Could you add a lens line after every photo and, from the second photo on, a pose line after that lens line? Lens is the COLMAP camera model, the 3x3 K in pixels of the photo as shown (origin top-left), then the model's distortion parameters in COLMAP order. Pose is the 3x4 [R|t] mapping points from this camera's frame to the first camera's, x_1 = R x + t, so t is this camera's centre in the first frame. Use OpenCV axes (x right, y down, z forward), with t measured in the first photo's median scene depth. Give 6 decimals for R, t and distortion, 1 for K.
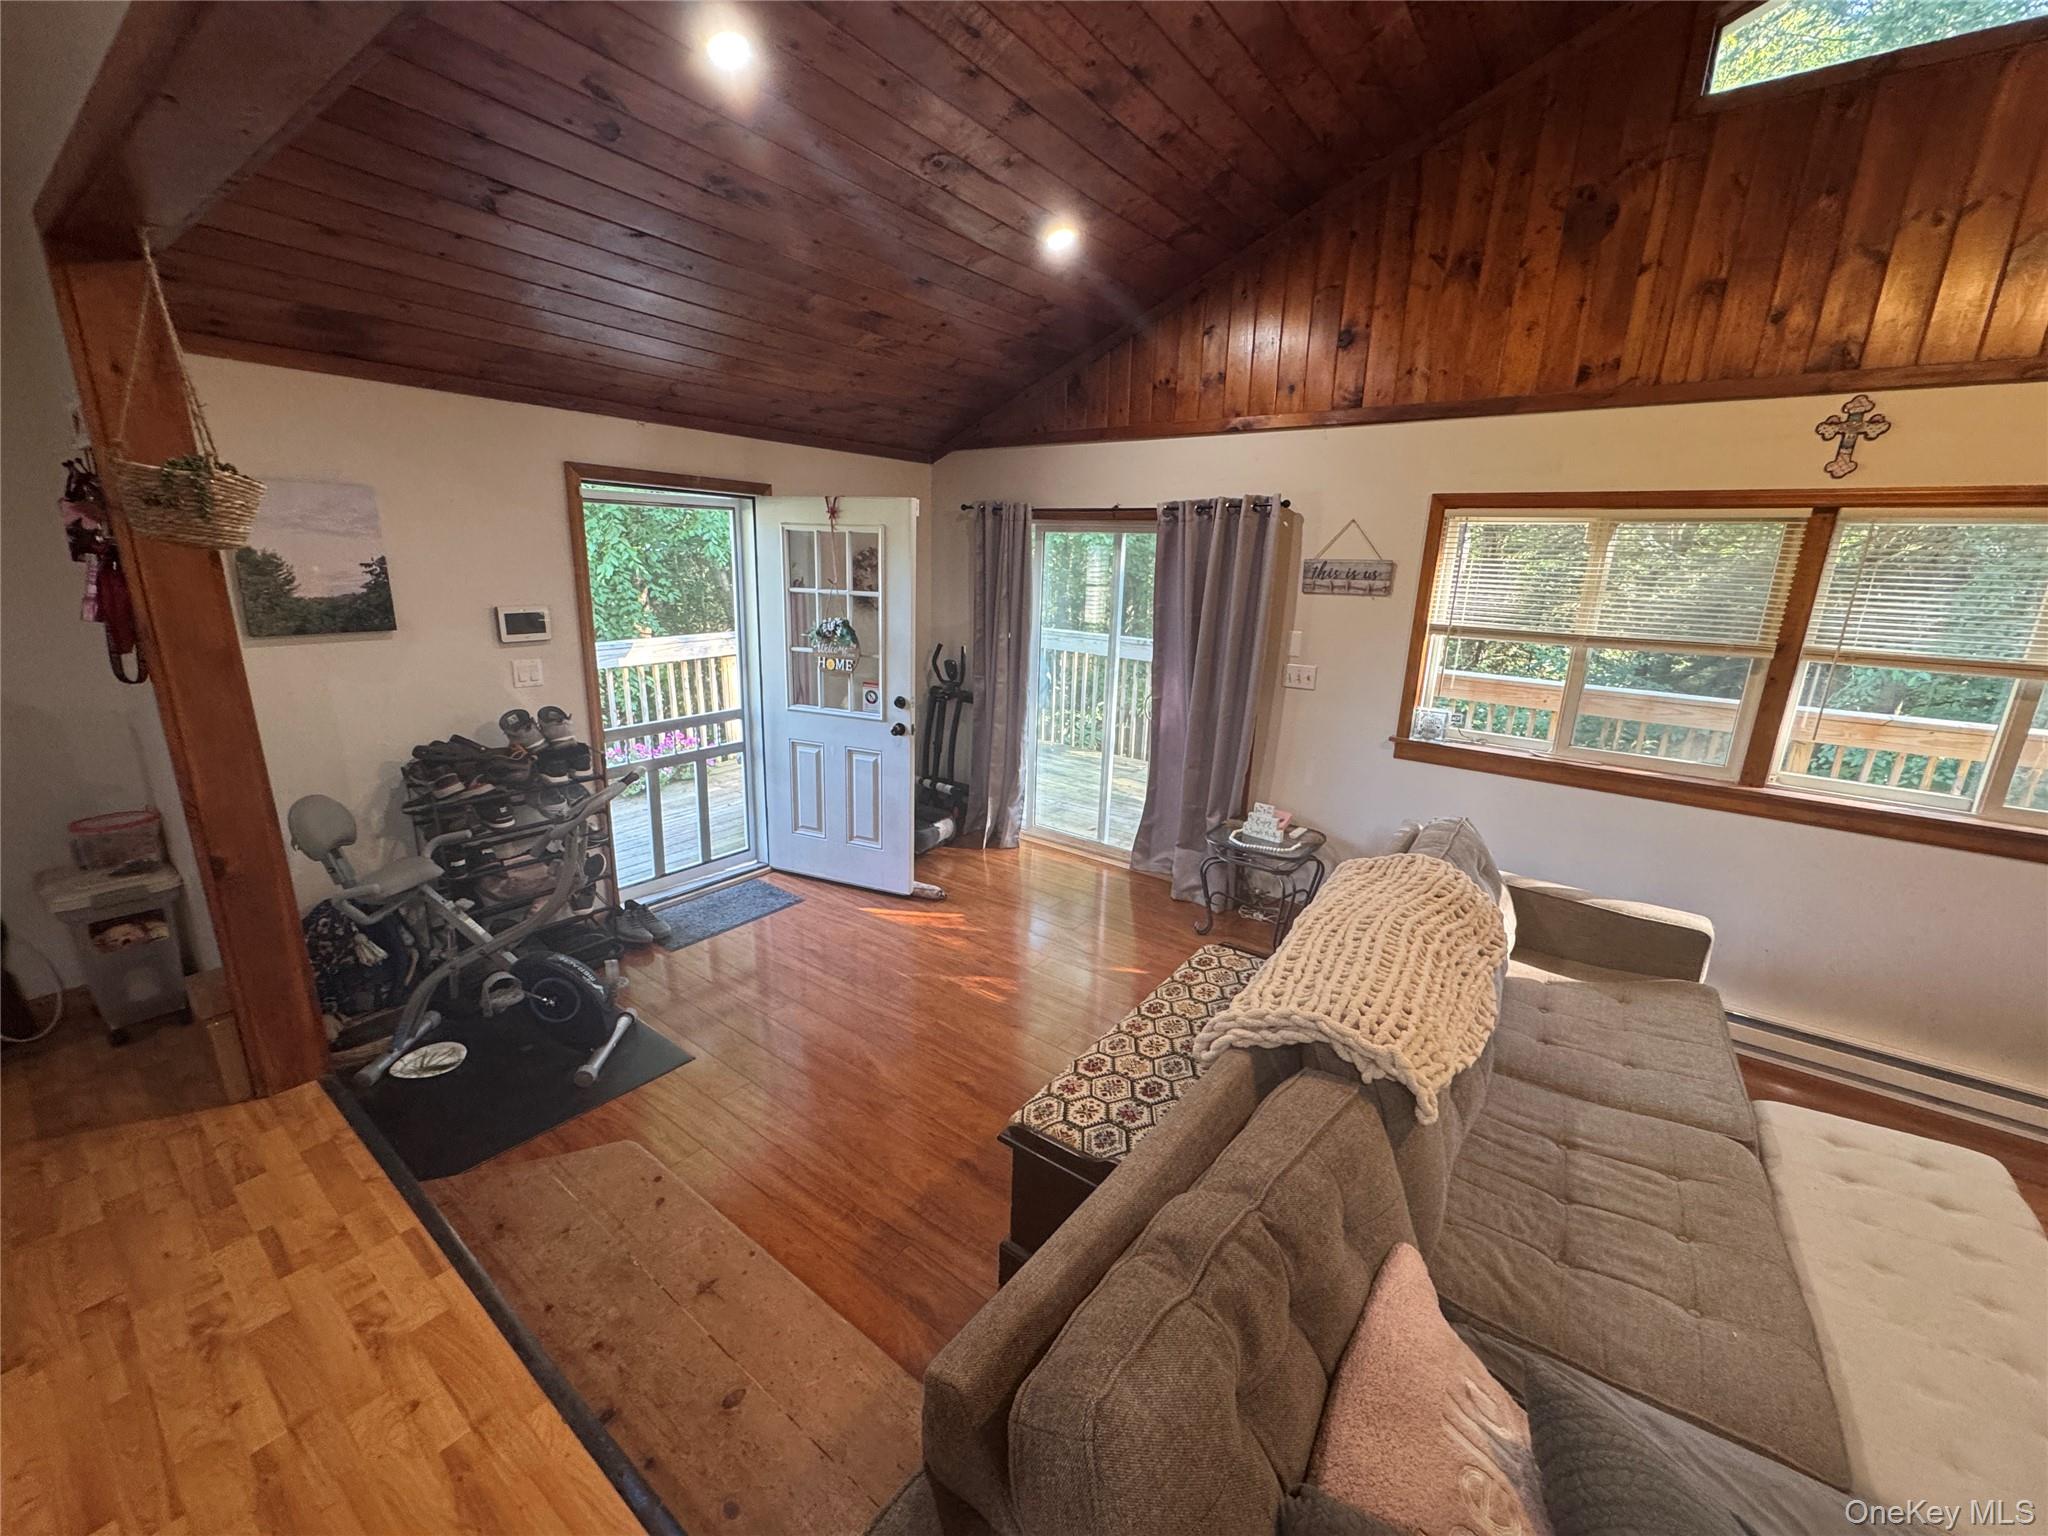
lens RADIAL K [[816.4, 0, 1022.6], [0, 816.4, 766.0], [0, 0, 1]] dist [-0.003506, -0.000195]
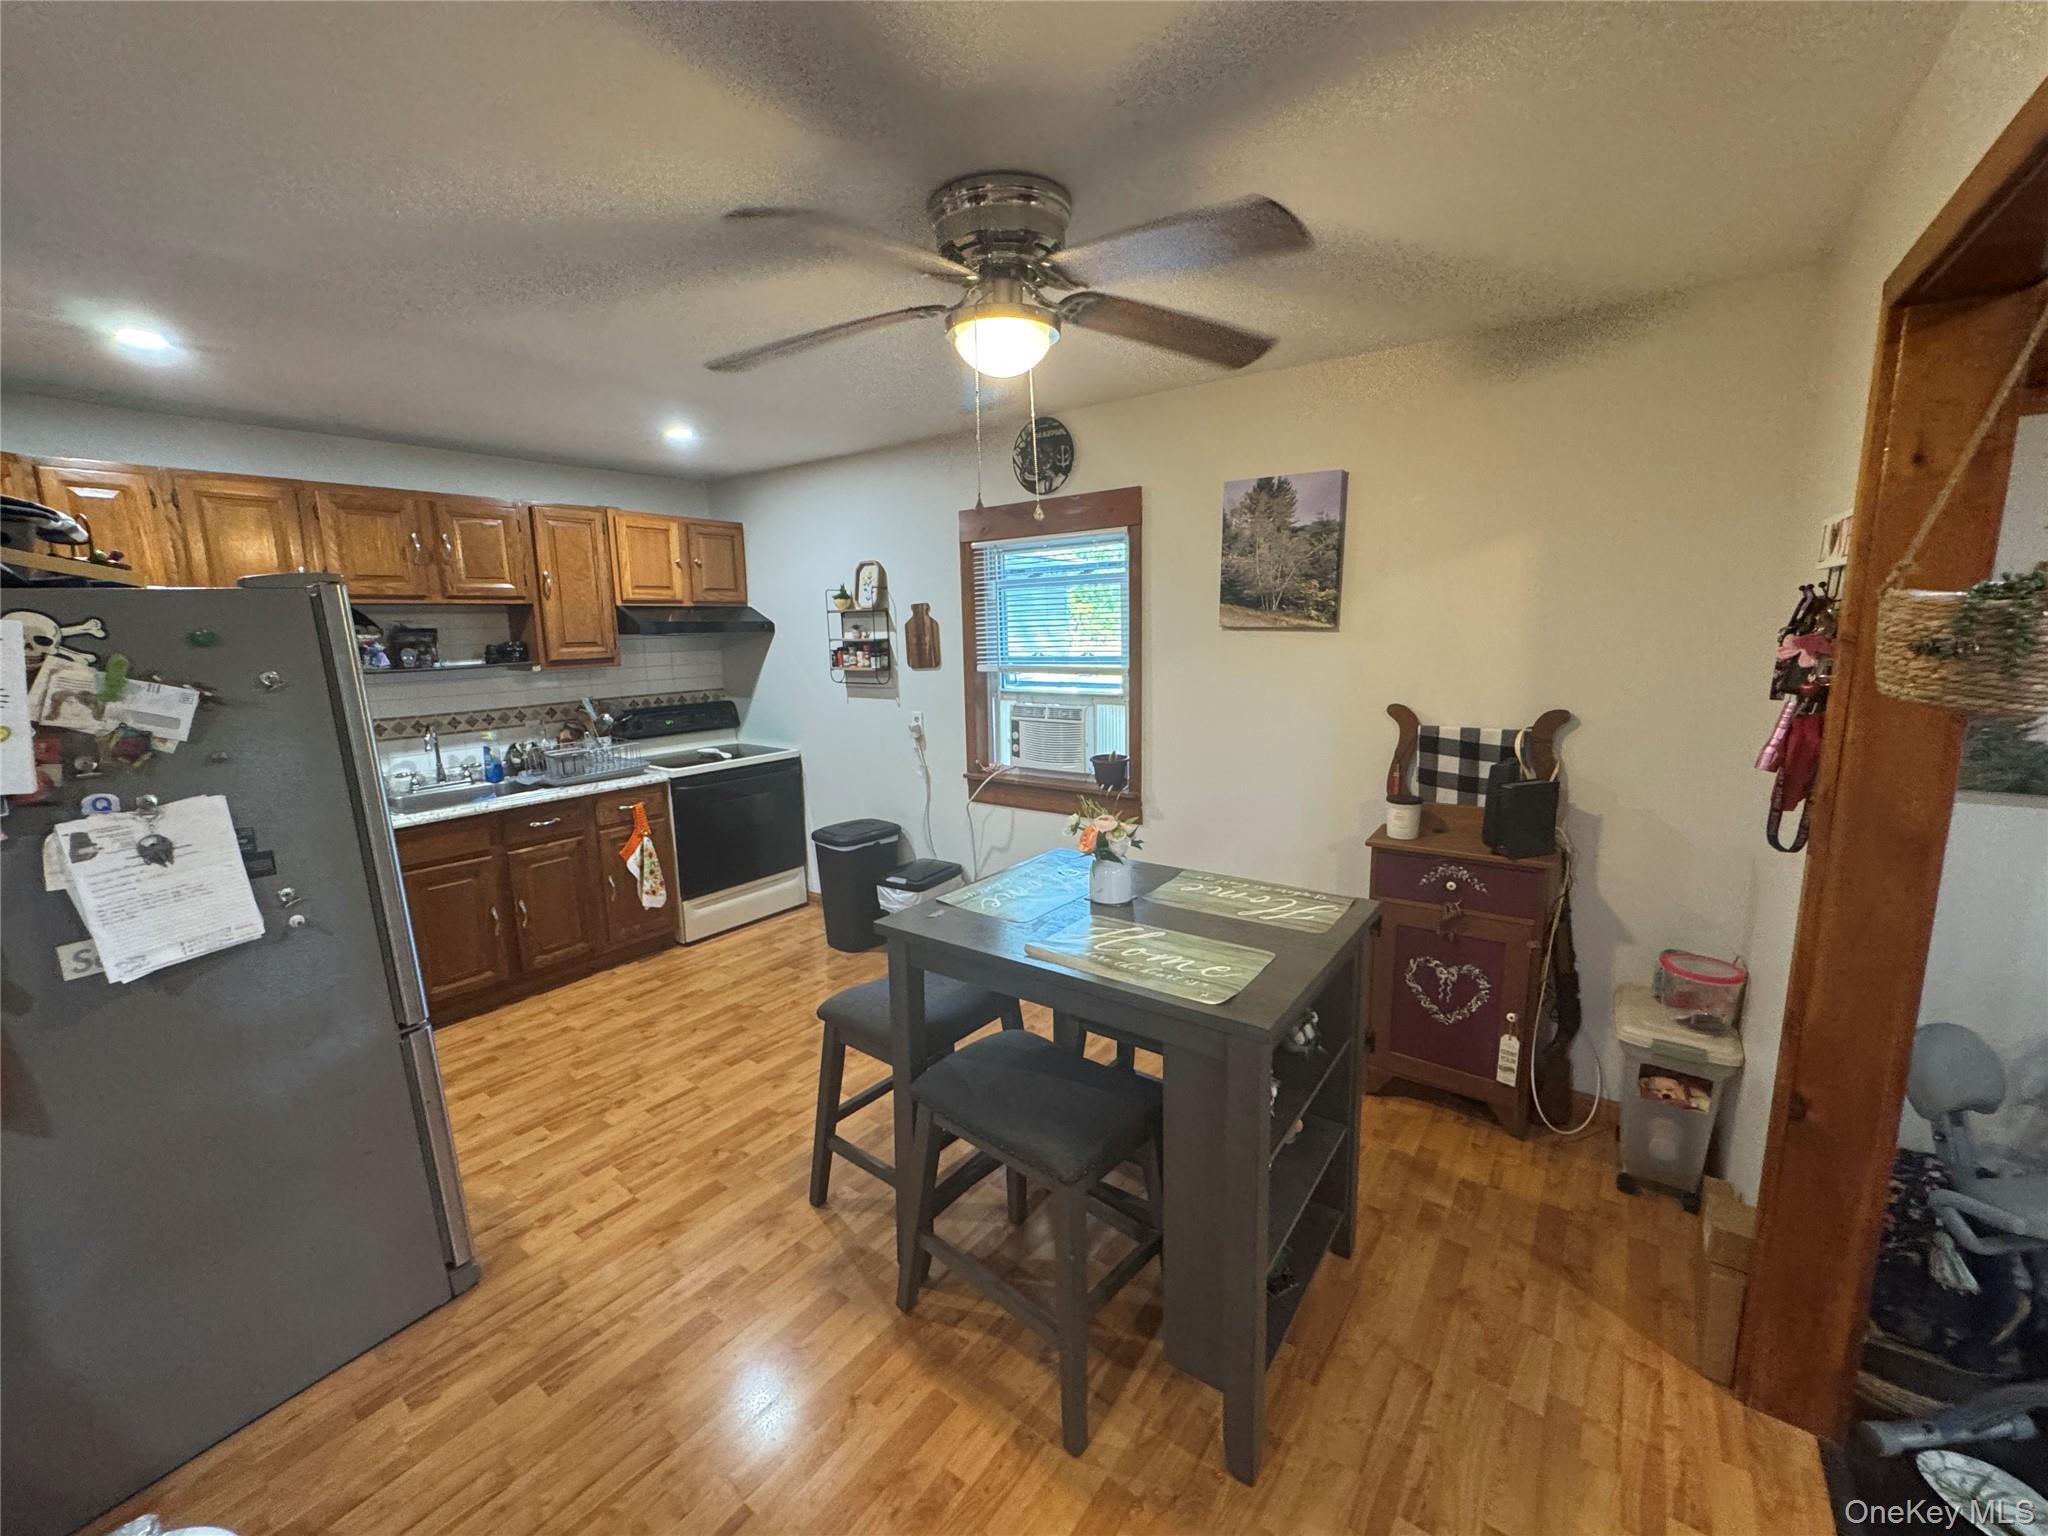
lens RADIAL K [[816.4, 0, 1025.7], [0, 816.4, 766.1], [0, 0, 1]] dist [-0.003506, -0.000195]
pose [[0.013148, 0.143745, -0.989527, -0.223199], [-0.230111, 0.963486, 0.136905, -0.084163], [0.973076, 0.225901, 0.045745, 0.149126]]
